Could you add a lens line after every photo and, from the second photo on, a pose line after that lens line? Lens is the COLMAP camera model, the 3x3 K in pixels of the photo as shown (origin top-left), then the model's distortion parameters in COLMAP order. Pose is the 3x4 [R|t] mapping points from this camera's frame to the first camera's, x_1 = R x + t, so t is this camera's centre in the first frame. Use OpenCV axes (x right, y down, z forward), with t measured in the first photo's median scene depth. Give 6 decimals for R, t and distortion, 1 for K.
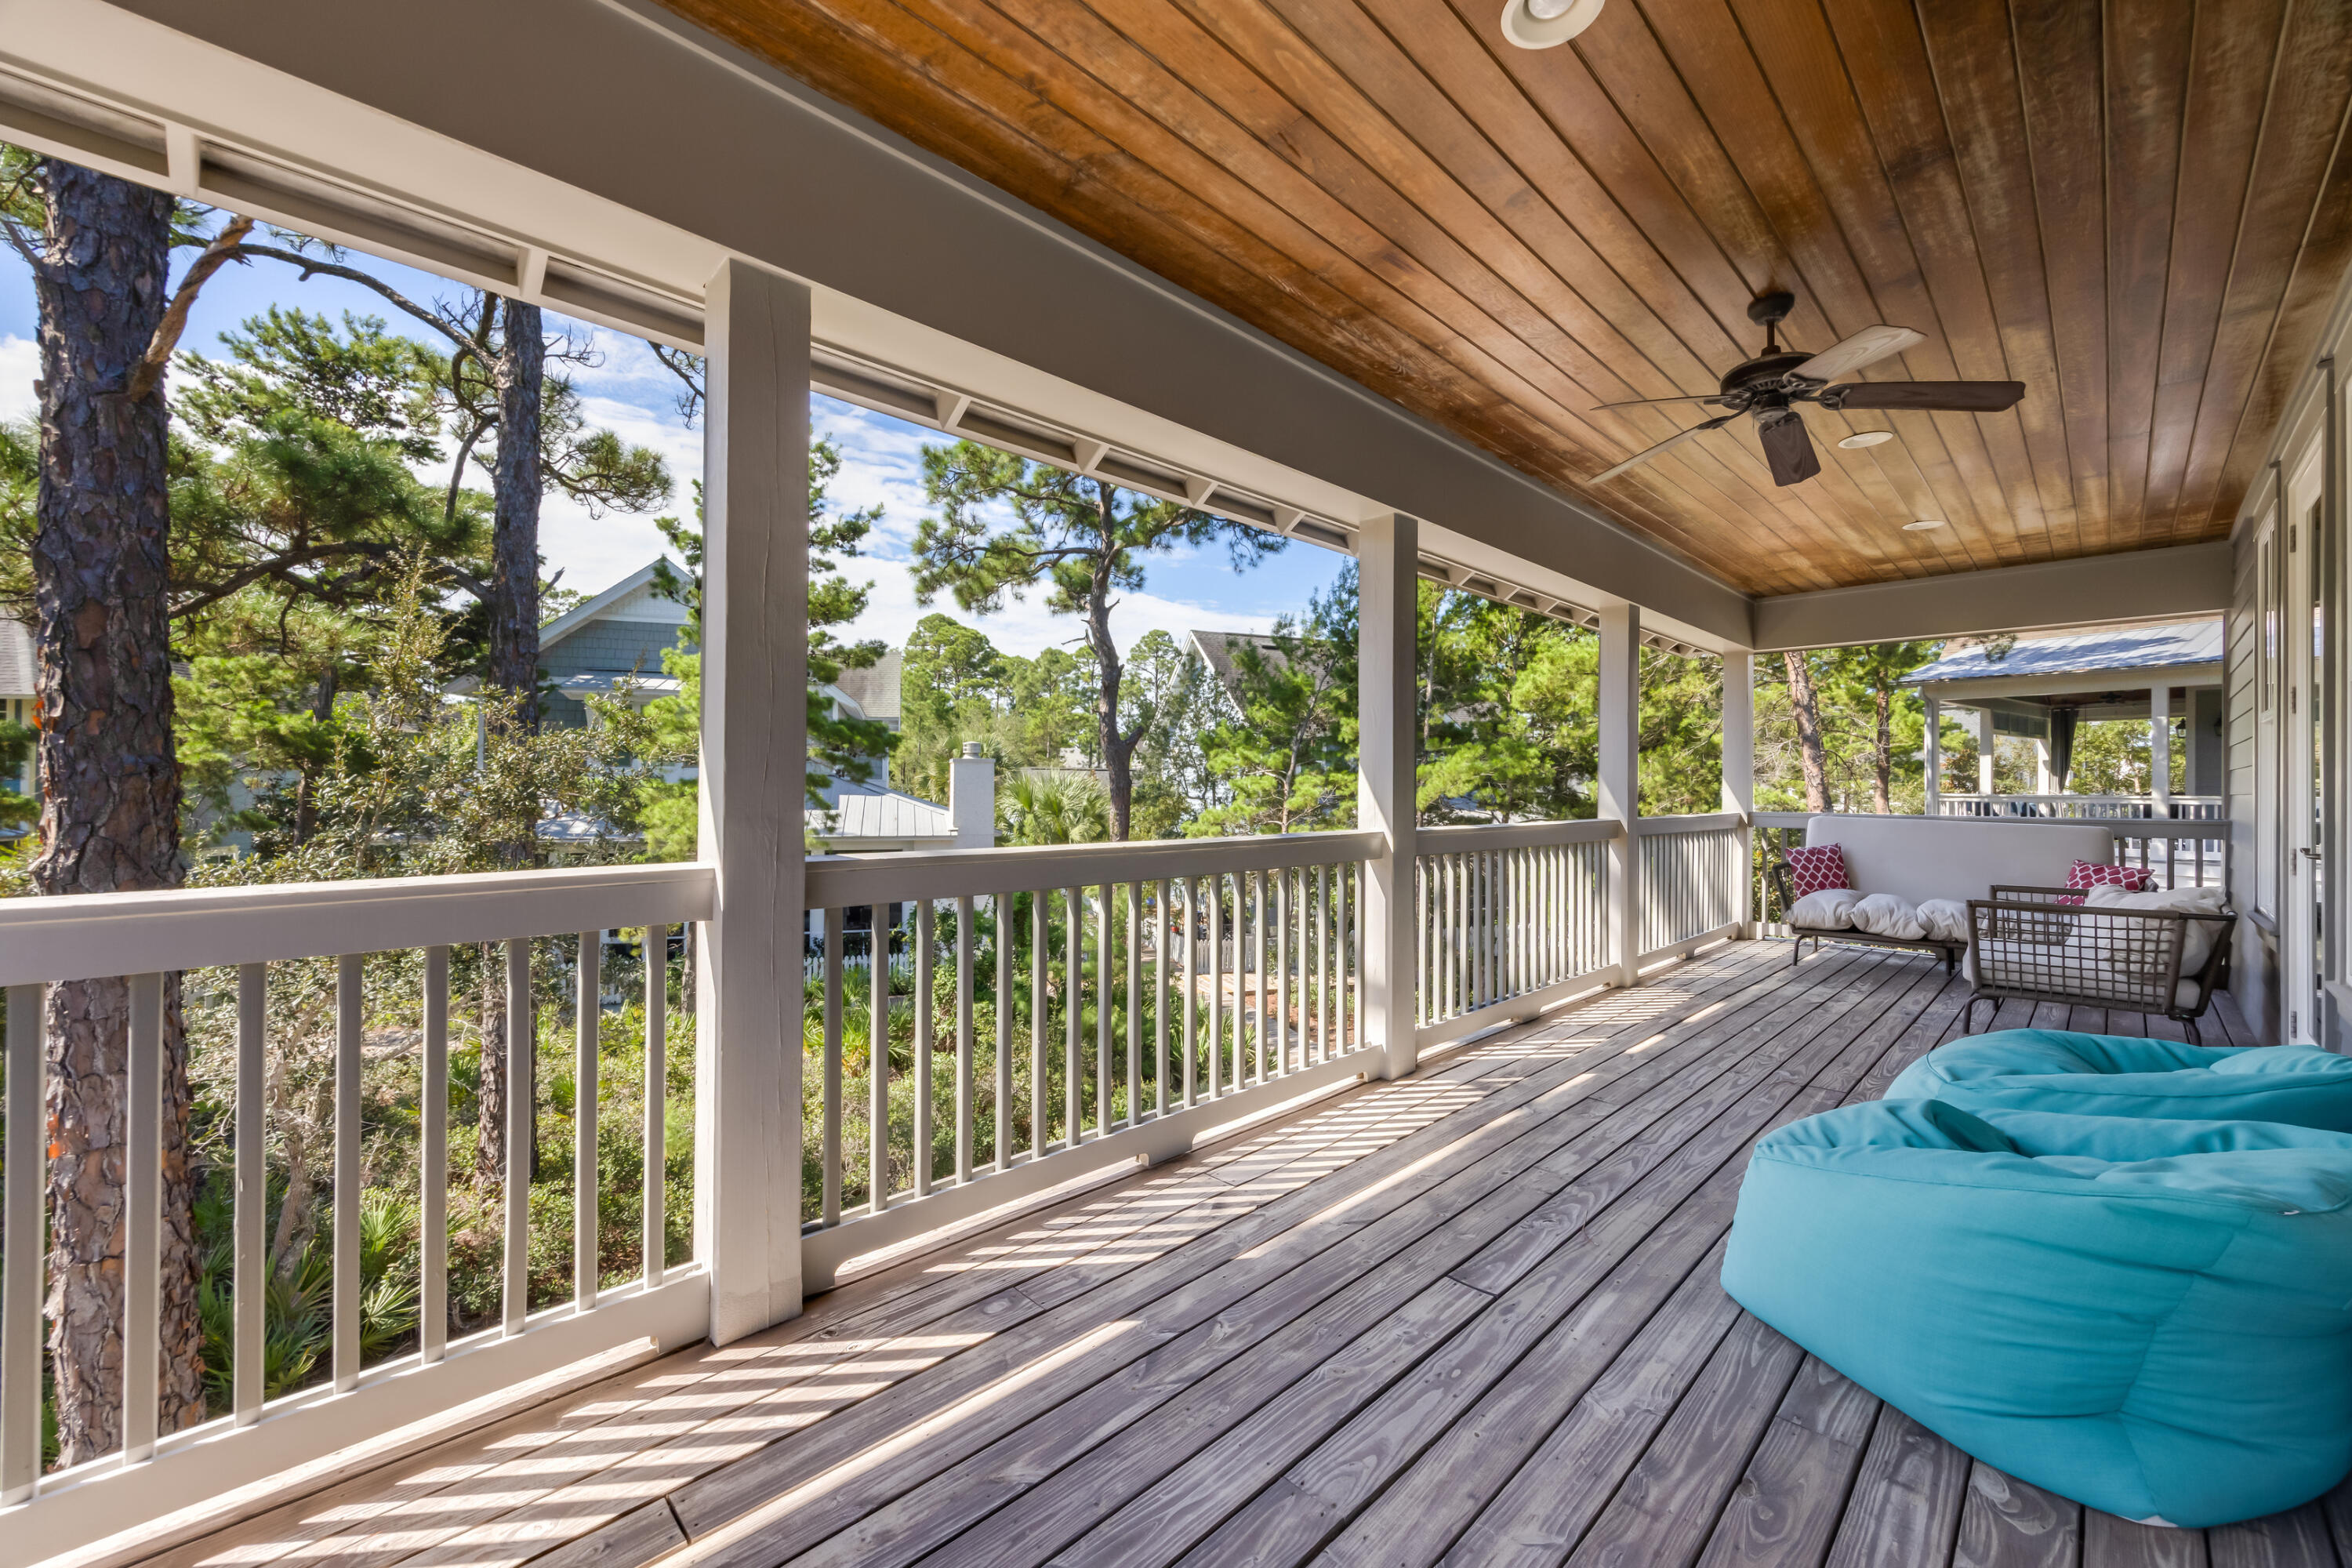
lens RADIAL K [[898.6, 0, 1185.9], [0, 898.6, 789.5], [0, 0, 1]] dist [-0.005361, 0.000028]
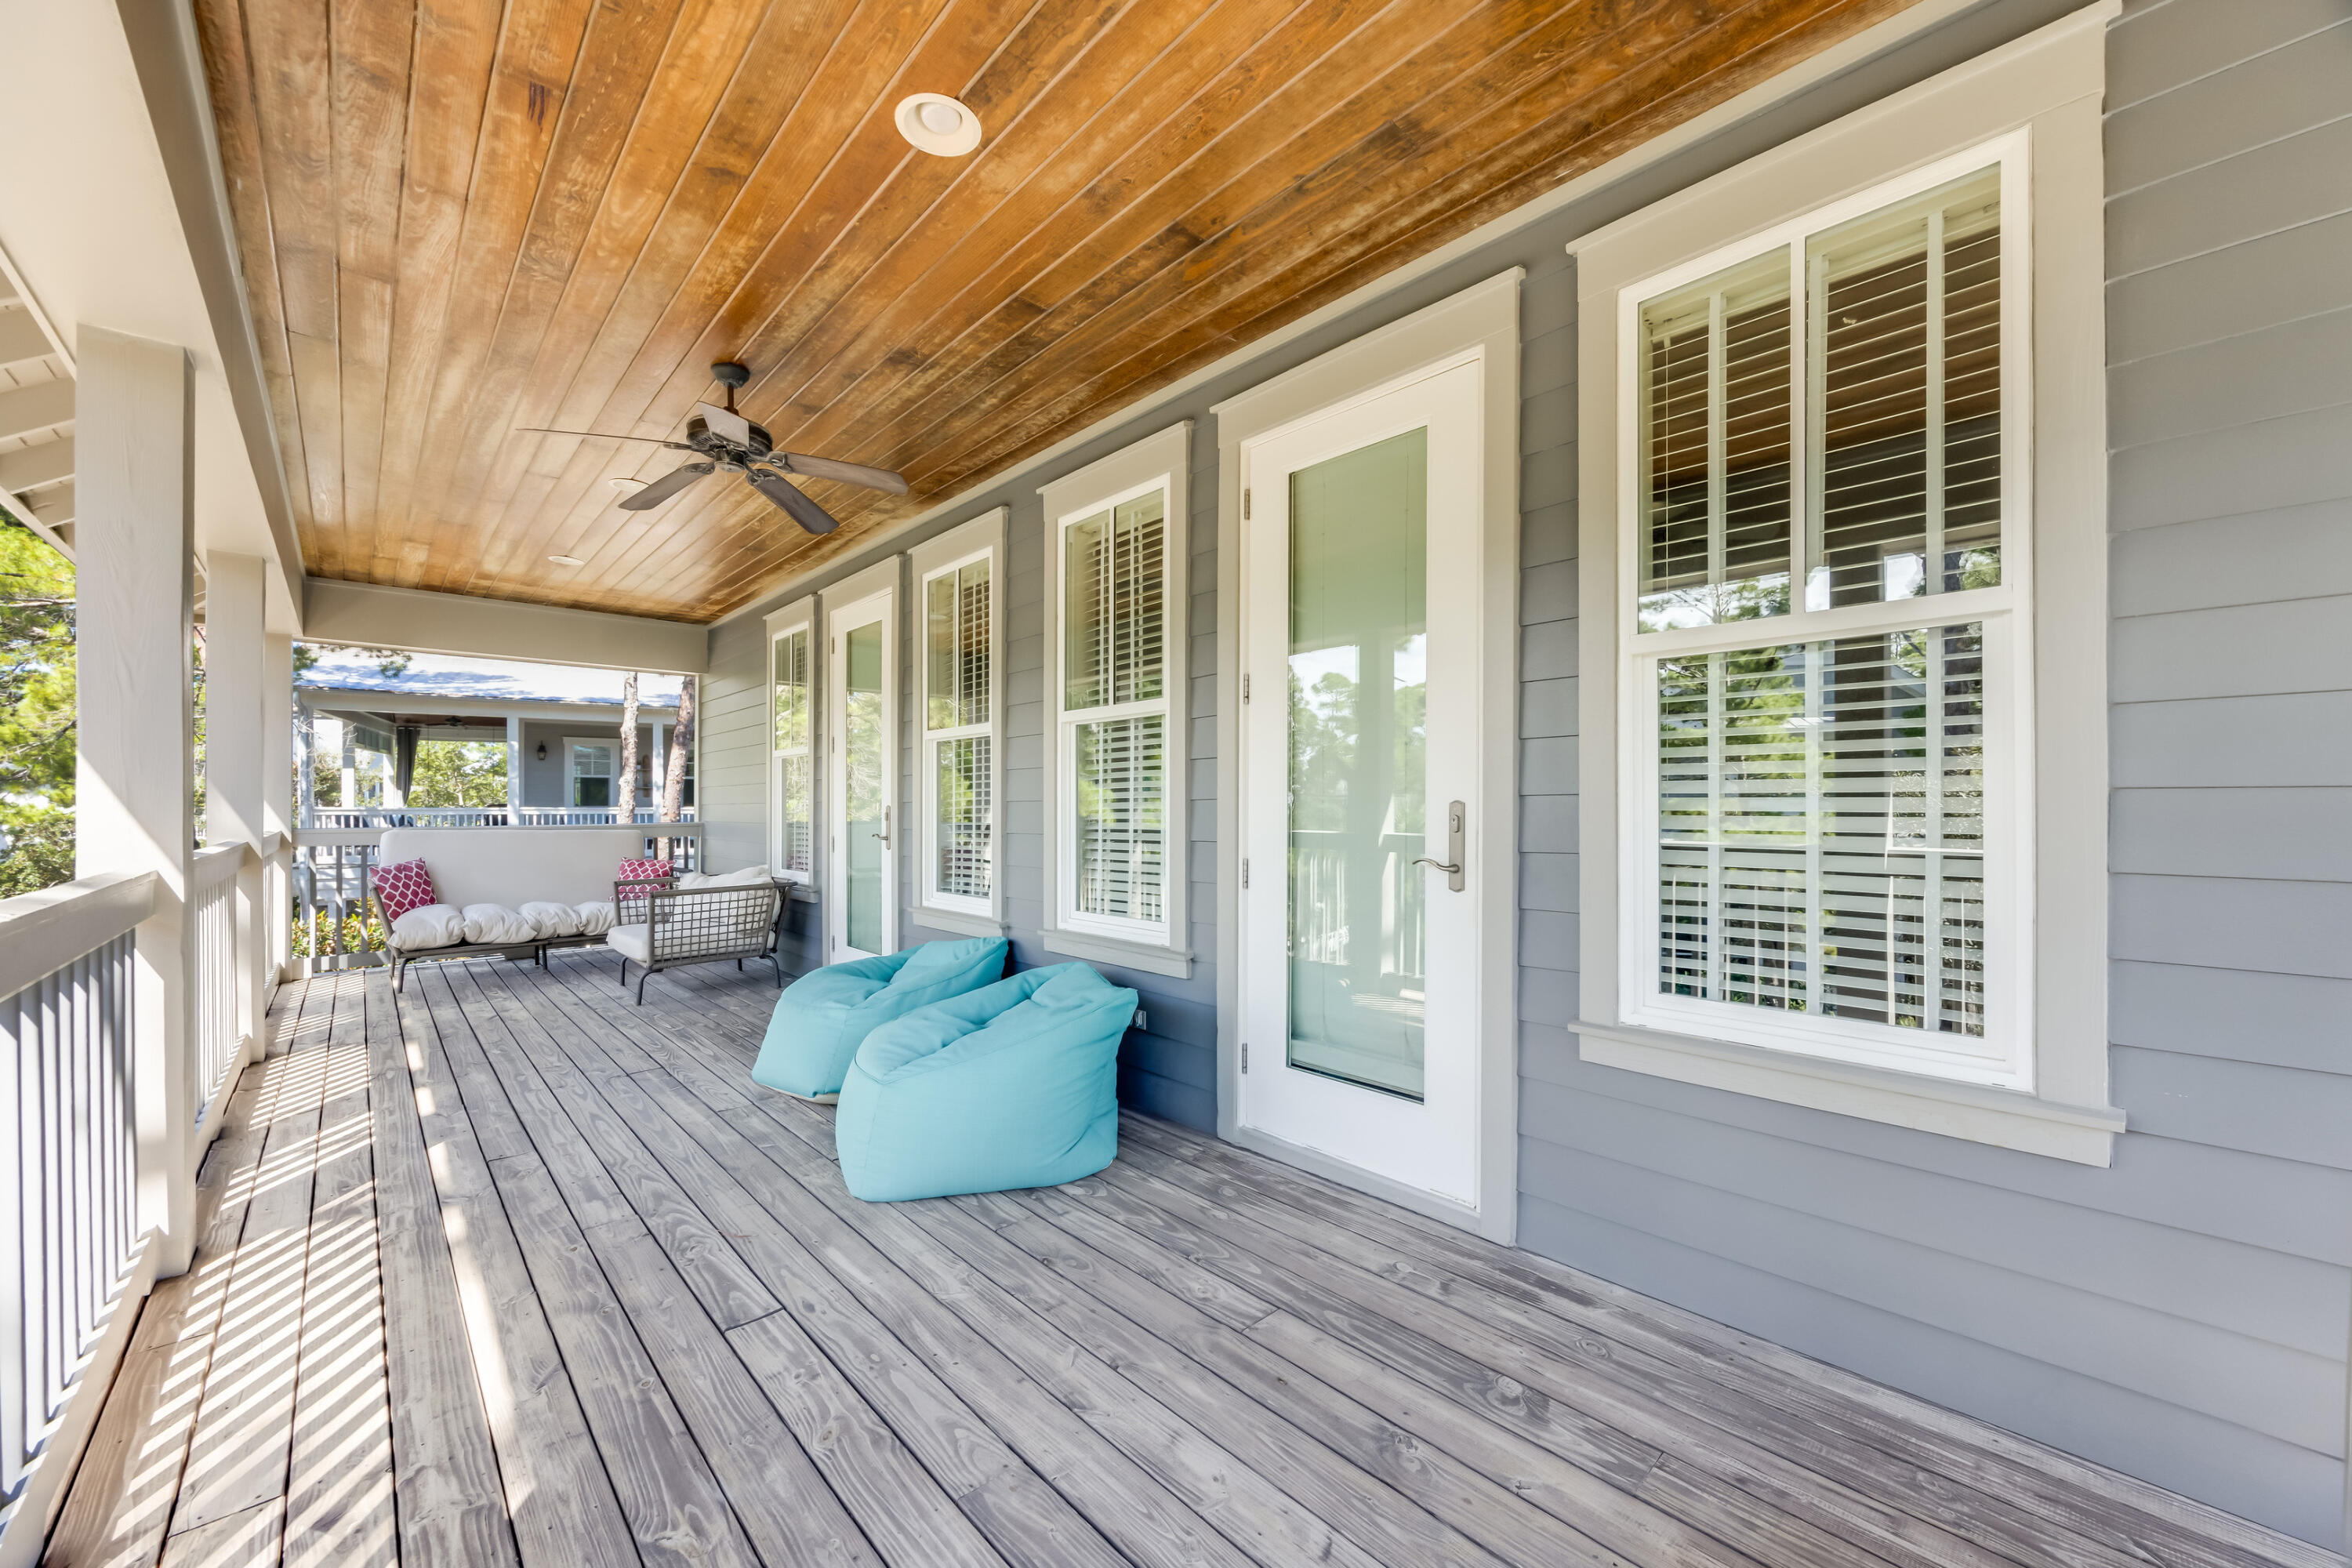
lens RADIAL K [[898.6, 0, 1172.0], [0, 898.6, 805.2], [0, 0, 1]] dist [-0.005361, 0.000028]
pose [[0.029975, -0.005081, 0.999538, -0.352728], [0.003545, 0.999981, 0.004977, 0.004116], [-0.999544, 0.003395, 0.029993, 0.305016]]
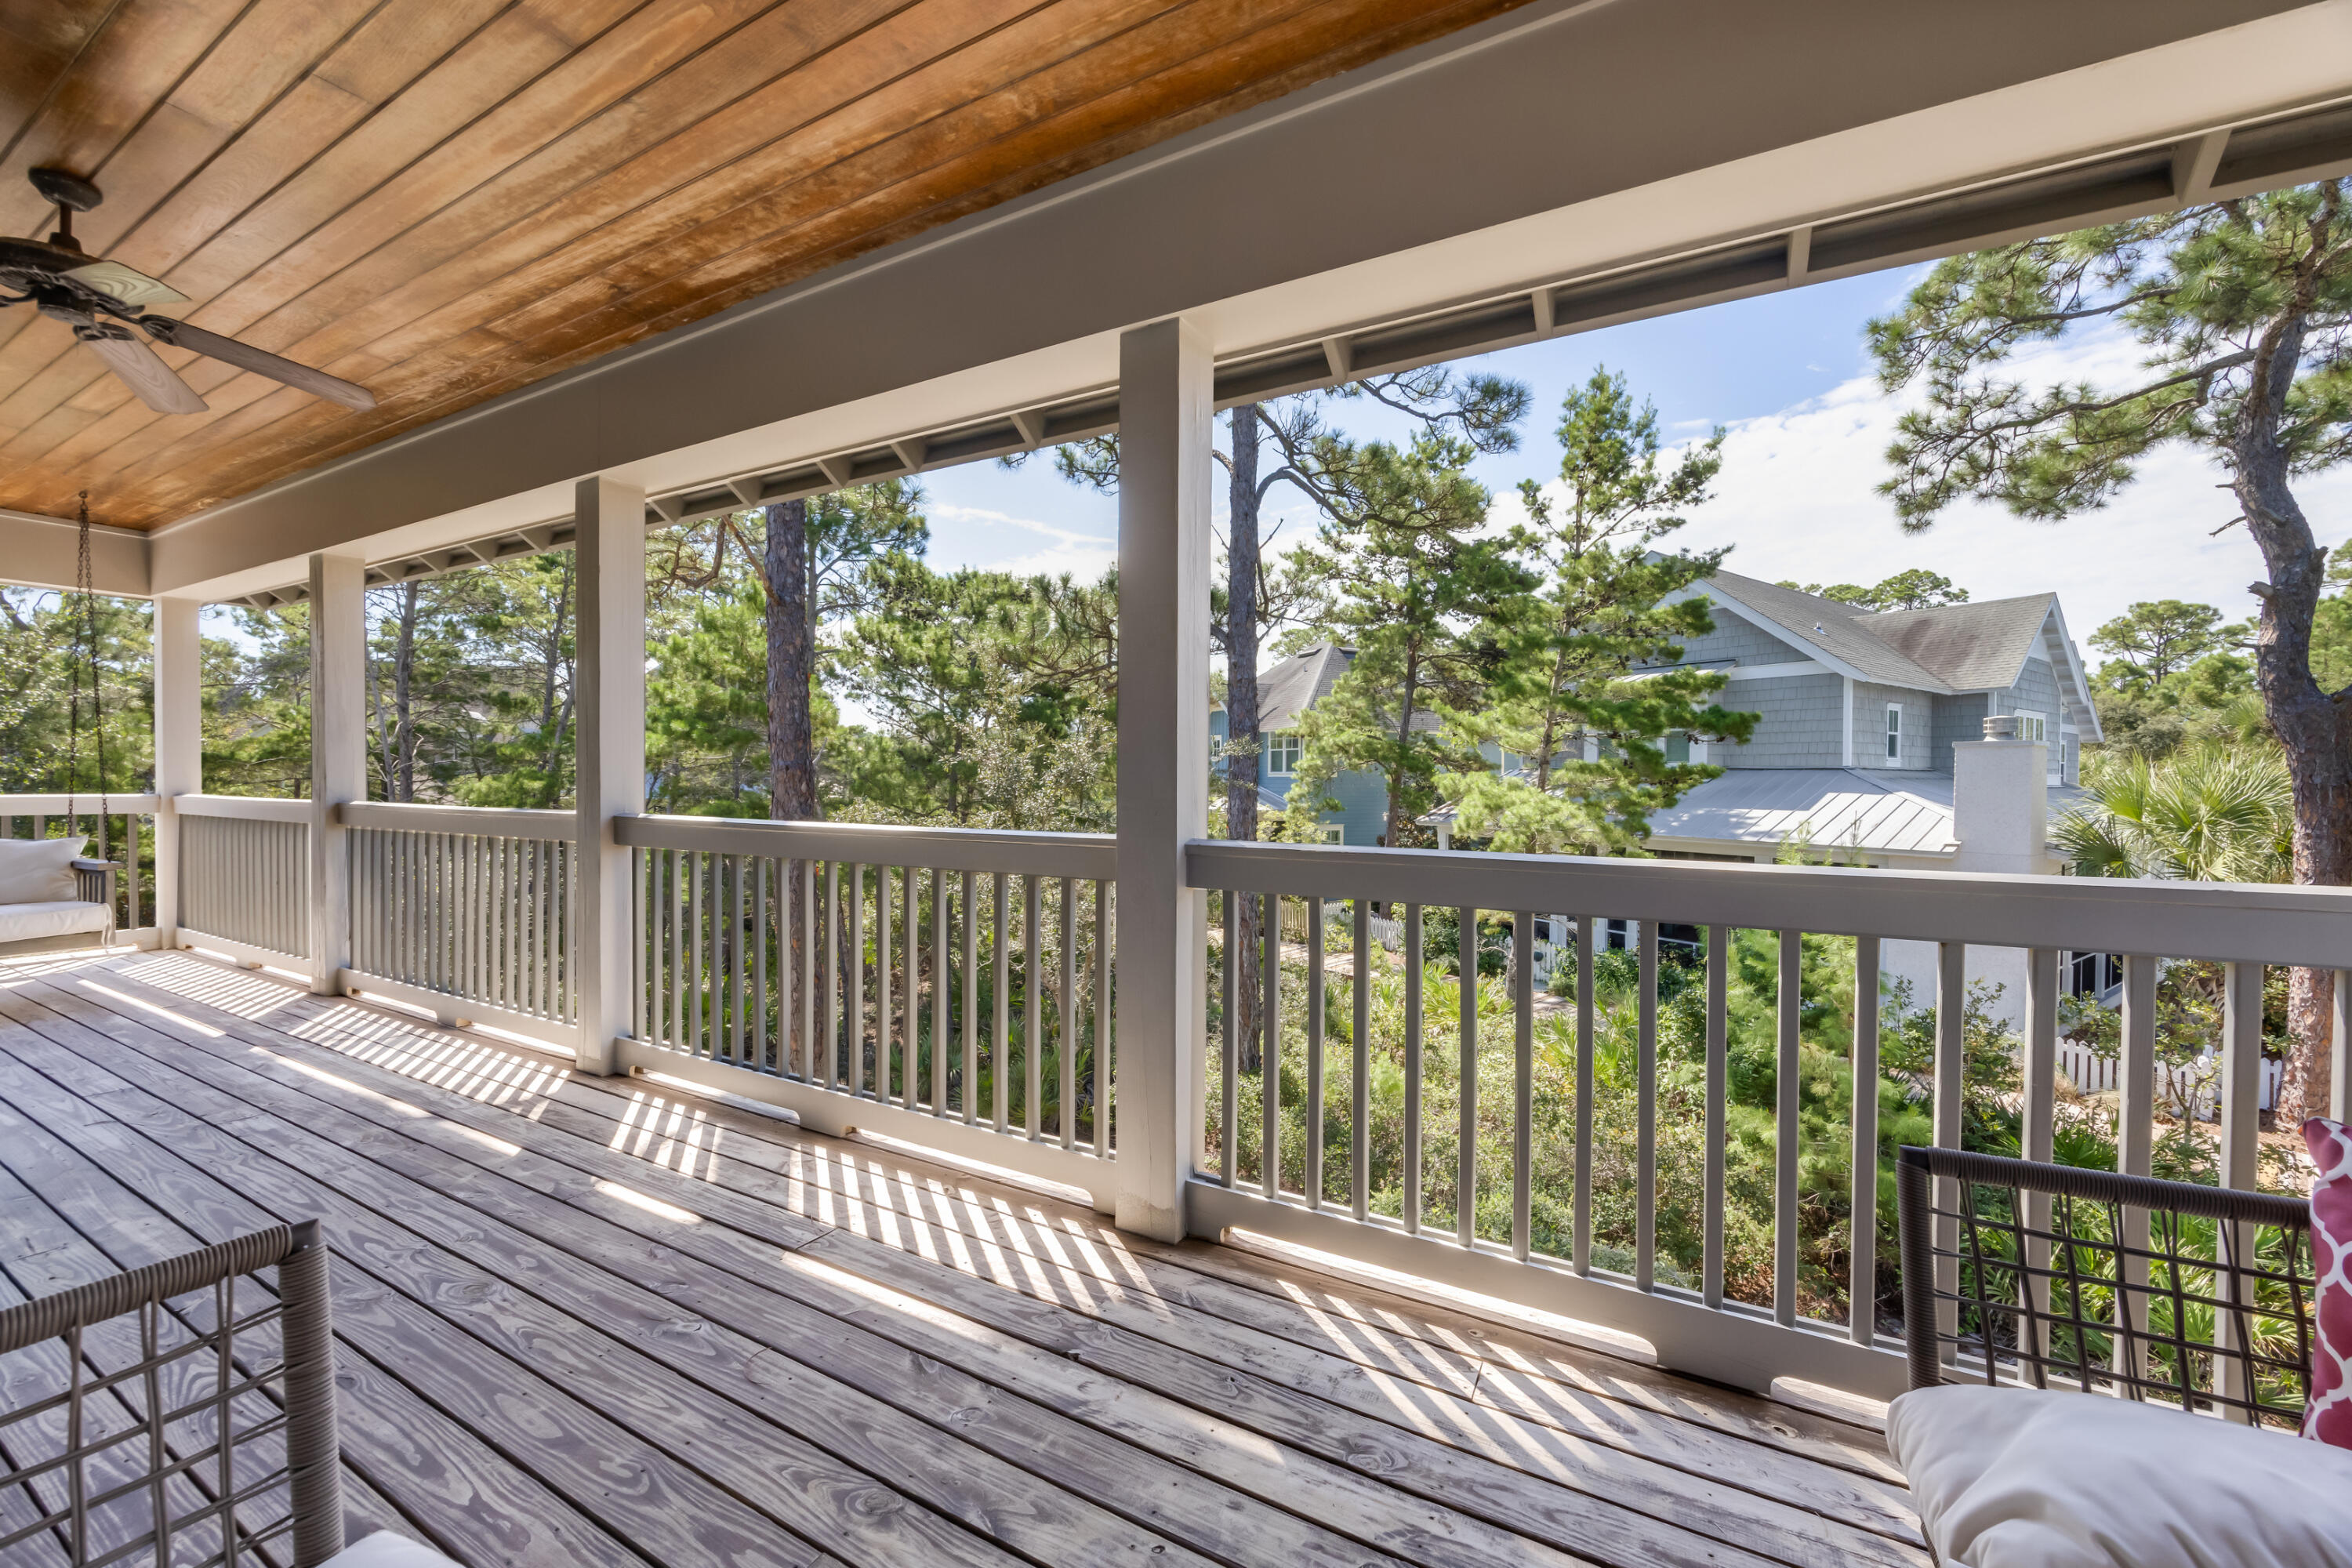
lens RADIAL K [[898.6, 0, 1174.4], [0, 898.6, 755.2], [0, 0, 1]] dist [-0.005361, 0.000028]
pose [[0.294502, -0.031867, -0.955119, 1.339602], [-0.001721, 0.999425, -0.033876, 0.016311], [0.955649, 0.011621, 0.294278, 1.314267]]
